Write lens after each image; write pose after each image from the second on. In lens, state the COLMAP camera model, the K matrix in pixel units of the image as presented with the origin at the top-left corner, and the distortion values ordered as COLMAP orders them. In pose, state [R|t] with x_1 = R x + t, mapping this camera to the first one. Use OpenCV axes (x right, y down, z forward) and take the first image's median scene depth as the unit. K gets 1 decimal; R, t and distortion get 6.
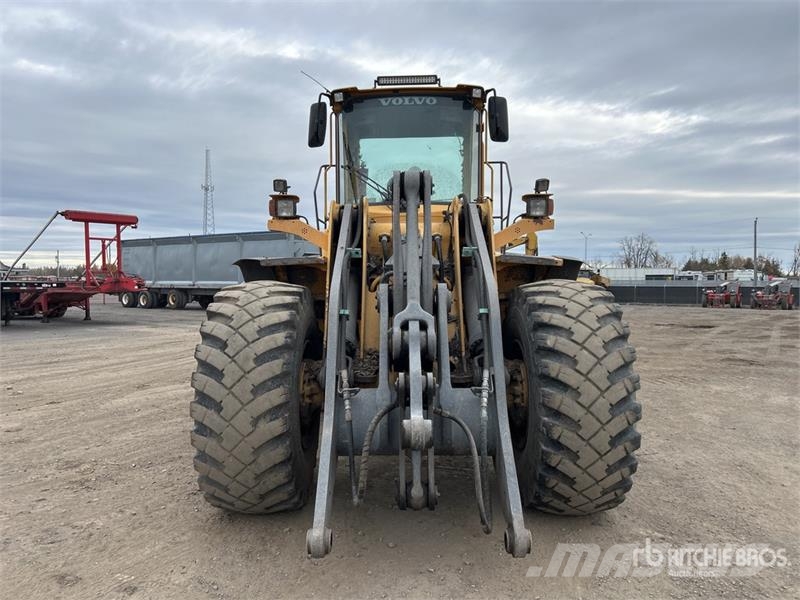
lens RADIAL K [[622.9, 0, 394.7], [0, 622.9, 297.8], [0, 0, 1]] dist [0.051636, -0.073272]
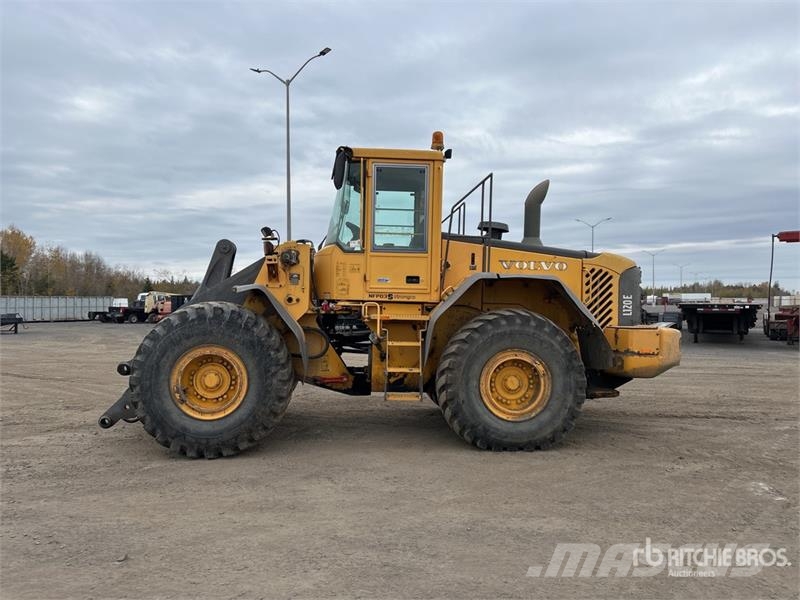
lens RADIAL K [[629.3, 0, 392.1], [0, 629.3, 302.5], [0, 0, 1]] dist [0.037149, -0.003335]
pose [[0.096282, -0.004104, -0.995346, 0.286371], [-0.023108, 0.999713, -0.006357, -0.004732], [0.995086, 0.023612, 0.096160, 0.201688]]
